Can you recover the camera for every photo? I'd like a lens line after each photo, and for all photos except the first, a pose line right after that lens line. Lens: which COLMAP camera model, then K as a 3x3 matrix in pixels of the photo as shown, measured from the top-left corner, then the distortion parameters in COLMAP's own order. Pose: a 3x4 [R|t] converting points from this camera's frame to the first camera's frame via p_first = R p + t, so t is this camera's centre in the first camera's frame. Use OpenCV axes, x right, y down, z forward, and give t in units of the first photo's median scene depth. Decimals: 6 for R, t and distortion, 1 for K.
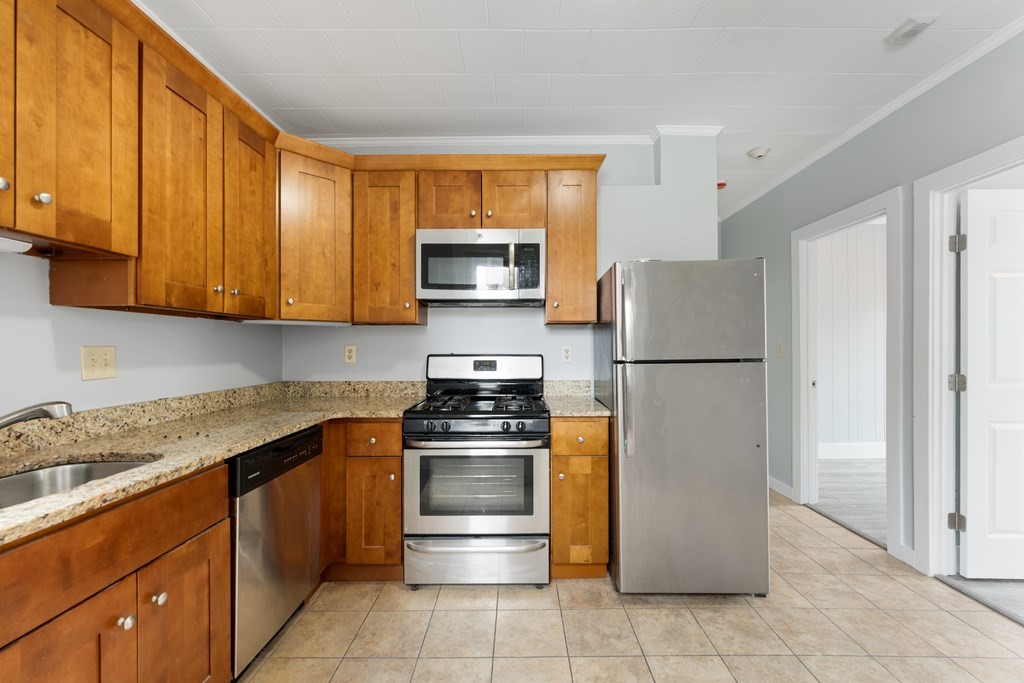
lens RADIAL K [[409.4, 0, 512.0], [0, 409.4, 341.5], [0, 0, 1]] dist [-0.000041, -0.000008]
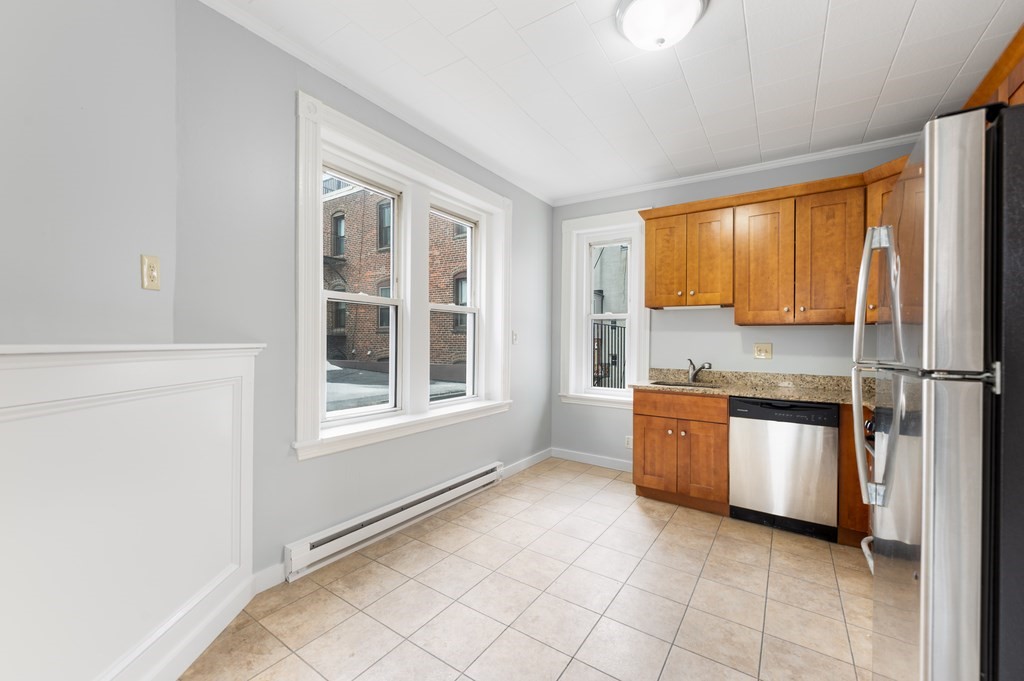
lens RADIAL K [[409.4, 0, 512.0], [0, 409.4, 340.5], [0, 0, 1]] dist [-0.000041, -0.000008]
pose [[-0.551684, -0.006110, -0.834031, 1.396128], [-0.001635, 0.999979, -0.006244, 0.012999], [0.834052, -0.002082, -0.551682, 1.041811]]
